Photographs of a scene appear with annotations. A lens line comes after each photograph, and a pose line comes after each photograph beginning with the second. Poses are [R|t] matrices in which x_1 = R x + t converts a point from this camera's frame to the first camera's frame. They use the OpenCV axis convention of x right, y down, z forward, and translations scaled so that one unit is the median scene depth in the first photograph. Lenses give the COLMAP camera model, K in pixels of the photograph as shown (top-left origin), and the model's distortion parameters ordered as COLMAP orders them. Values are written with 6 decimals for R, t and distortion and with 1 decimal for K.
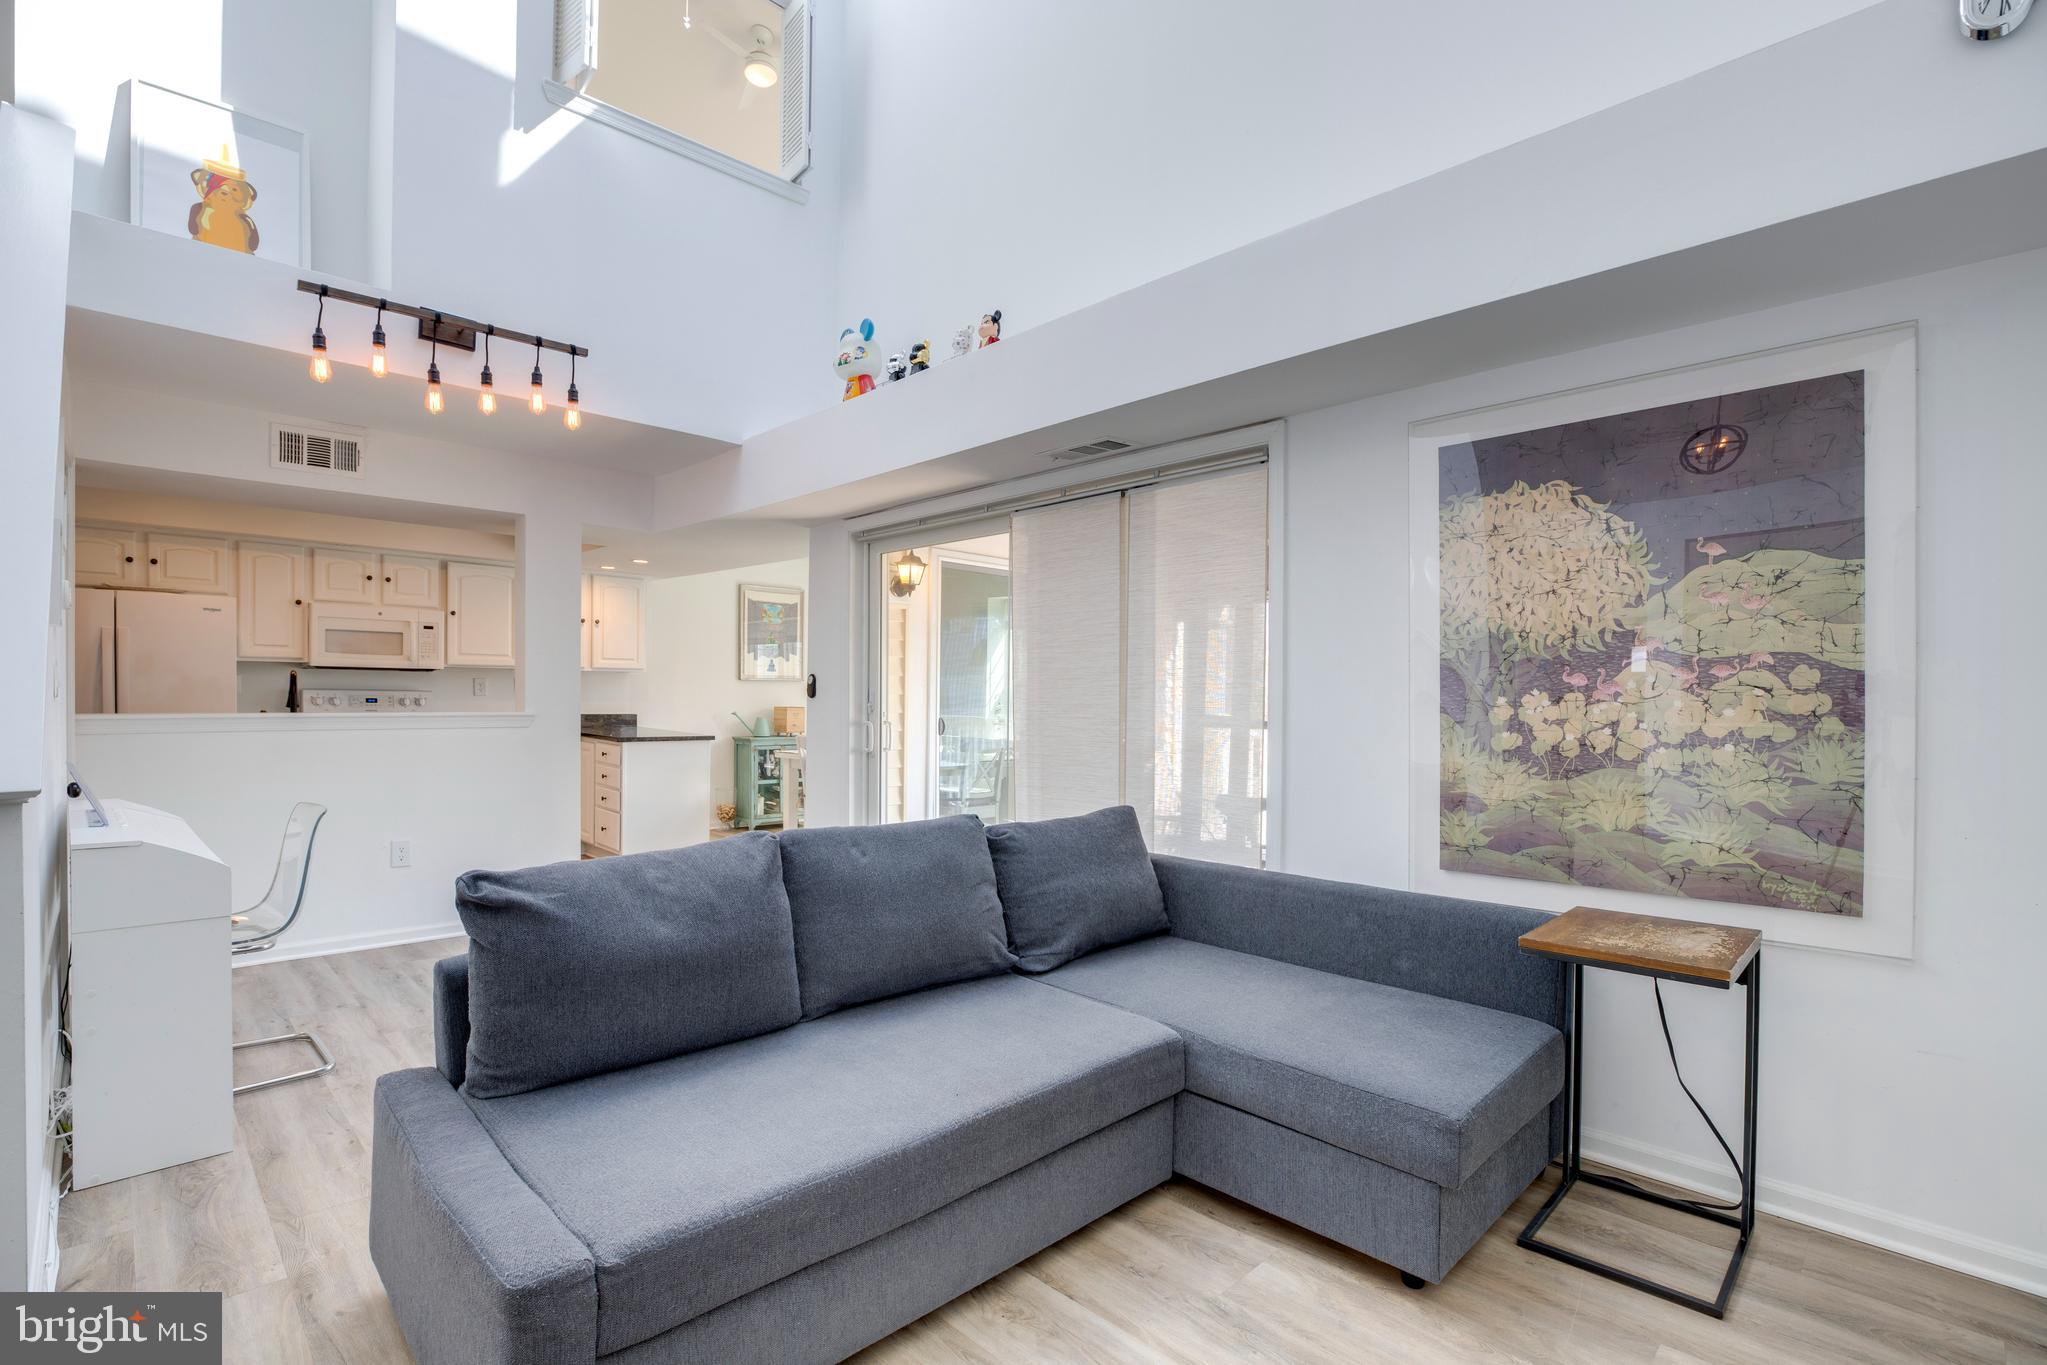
lens RADIAL K [[947.3, 0, 1021.3], [0, 947.3, 712.7], [0, 0, 1]] dist [-0.043379, 0.011367]
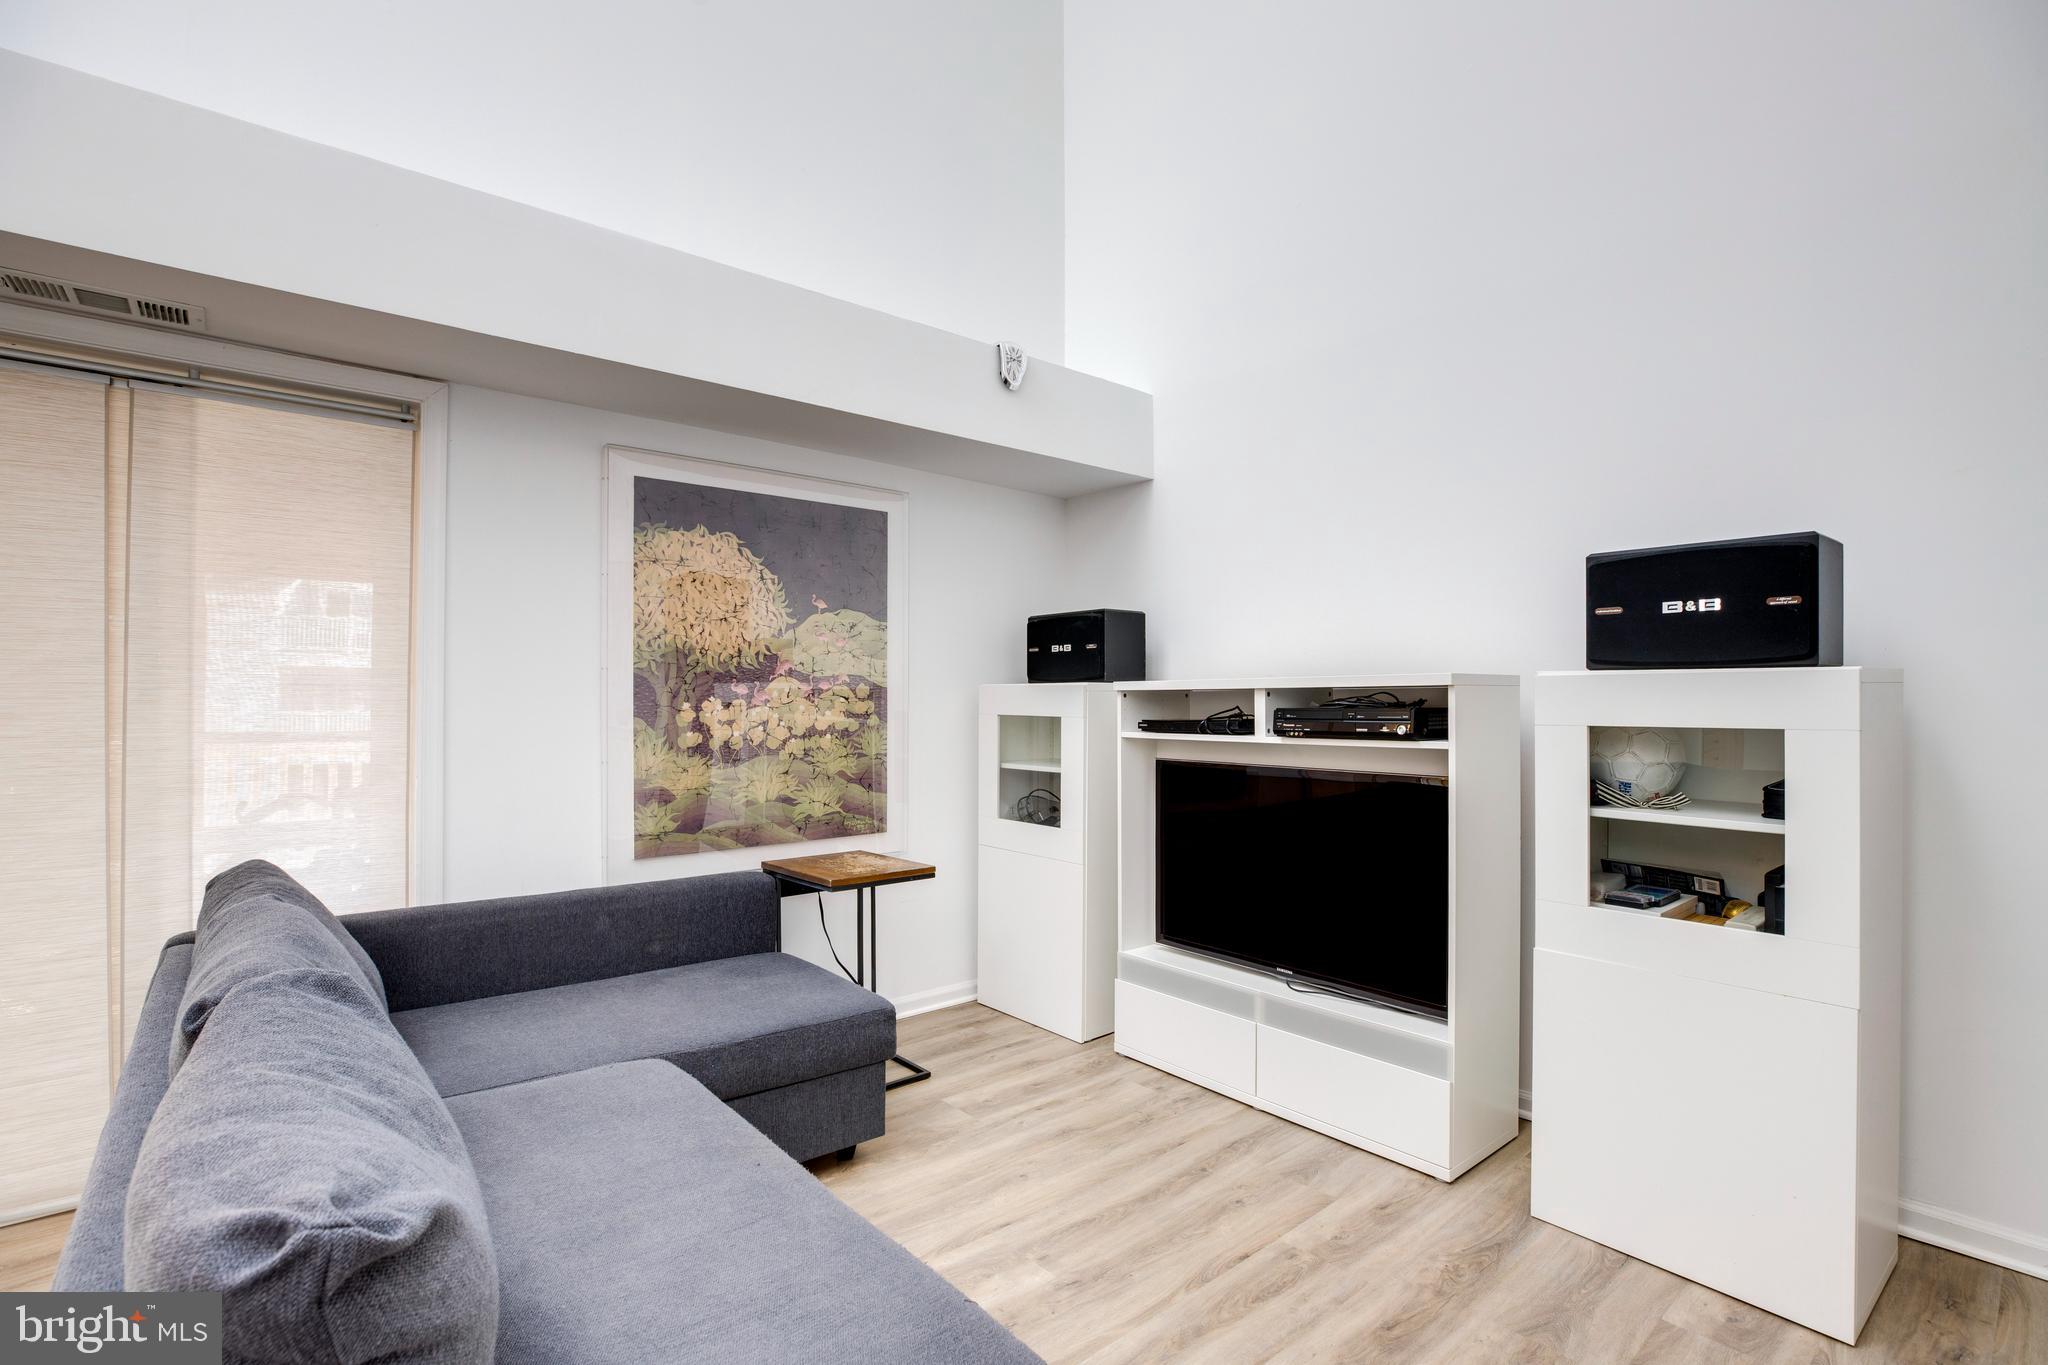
lens RADIAL K [[947.4, 0, 1030.3], [0, 947.4, 701.2], [0, 0, 1]] dist [-0.045163, 0.013099]
pose [[0.064191, -0.003033, 0.997933, -0.647840], [0.009963, 0.999947, 0.002398, -0.017120], [-0.997888, 0.009789, 0.064217, 0.486777]]
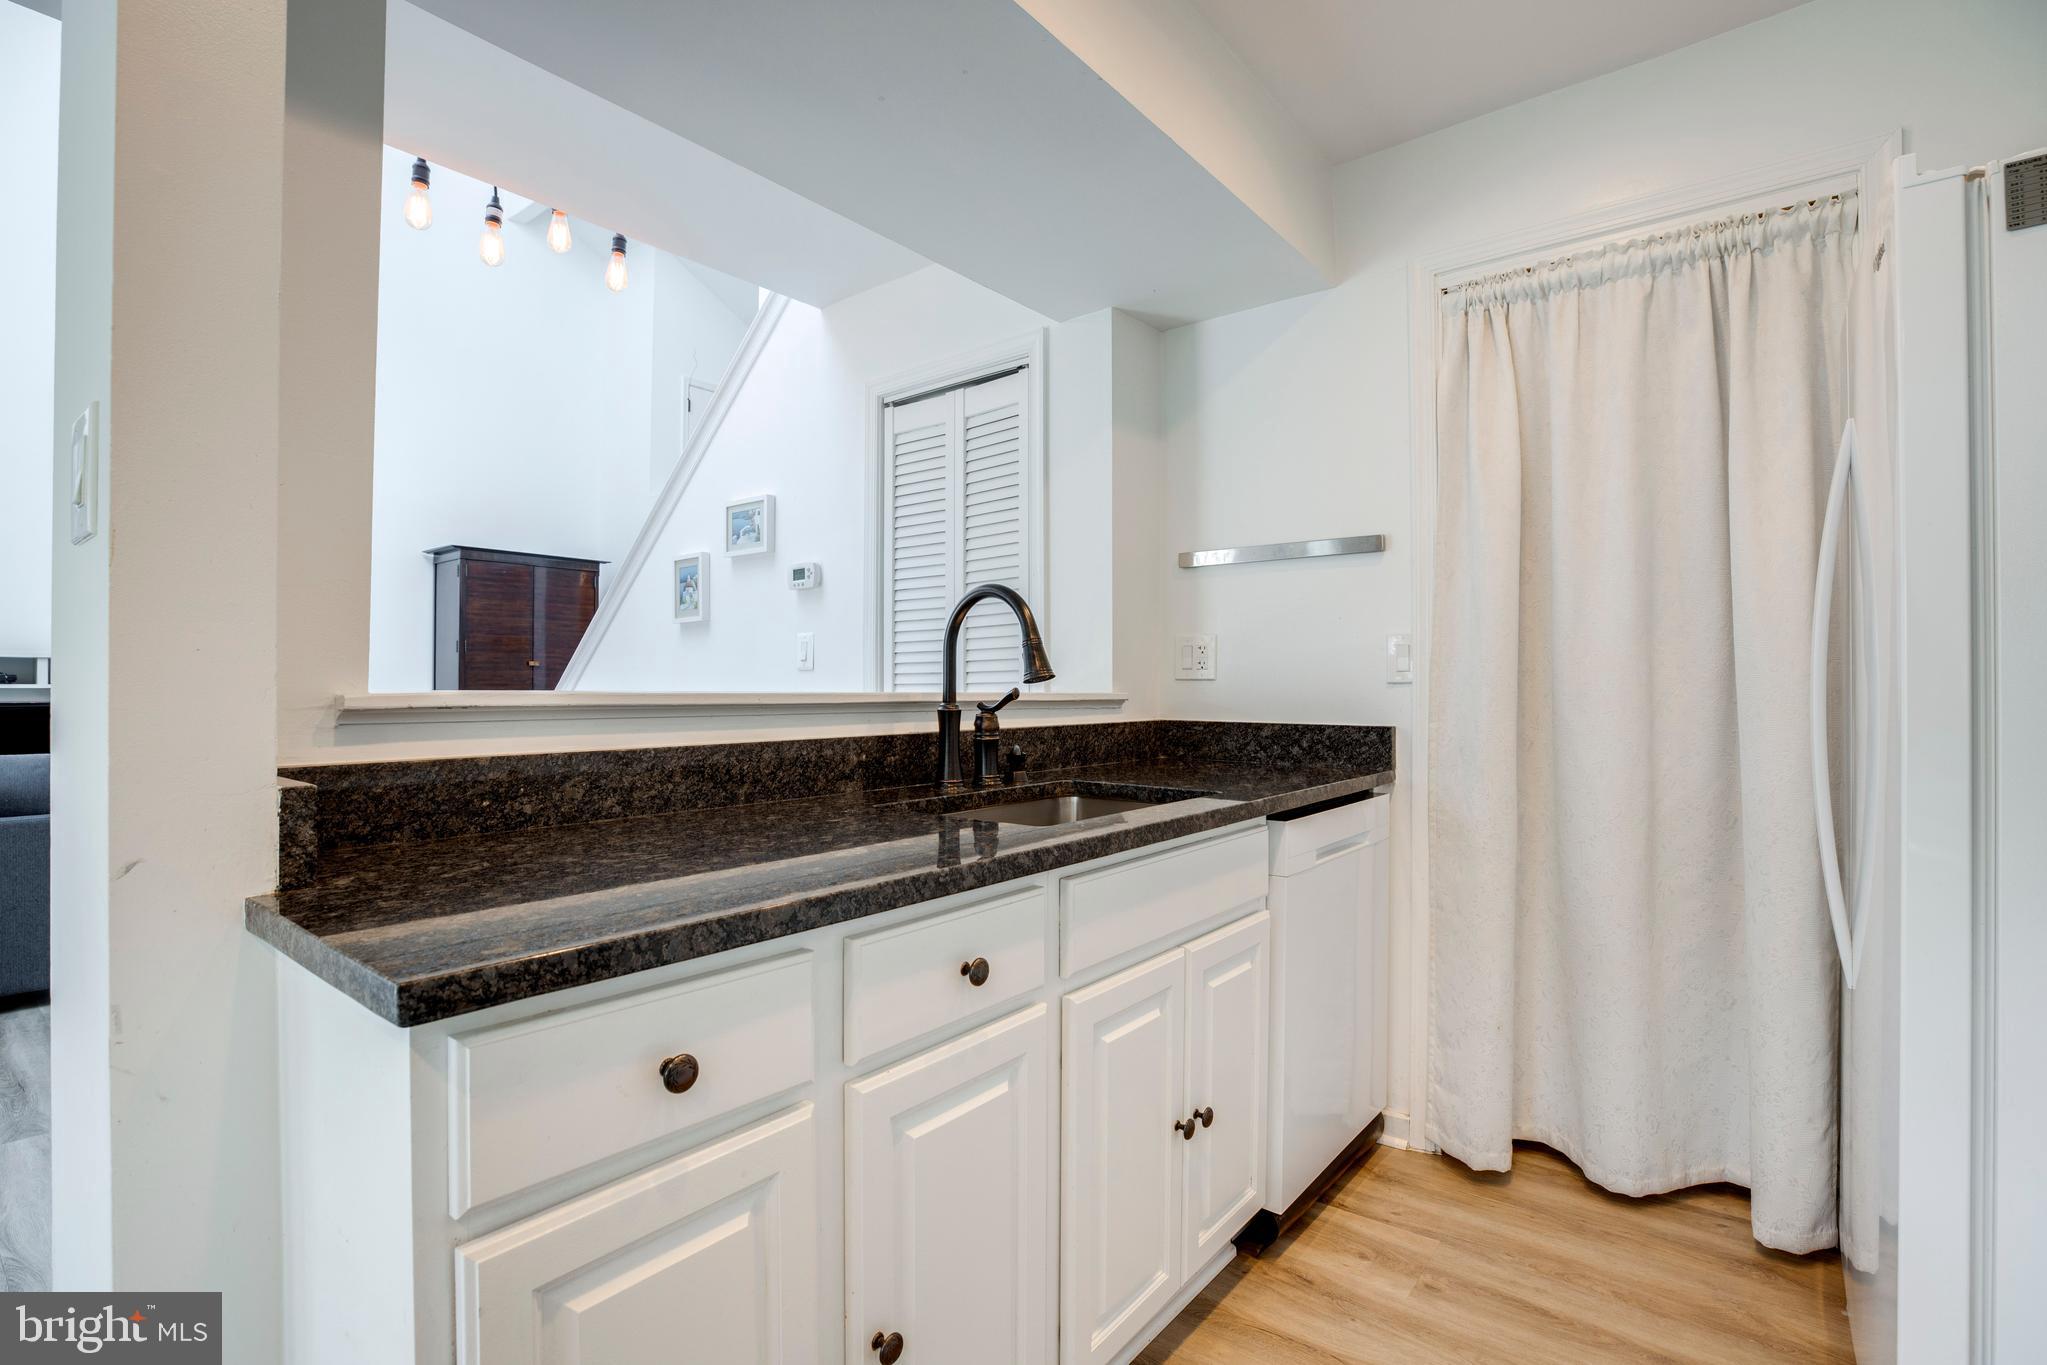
lens RADIAL K [[958.8, 0, 1022.6], [0, 958.8, 682.7], [0, 0, 1]] dist [-0.051942, 0.017235]
pose [[-0.992395, -0.011670, -0.122540, -1.311161], [-0.012643, 0.999894, 0.007173, -0.013591], [0.122443, 0.008668, -0.992438, 2.442207]]
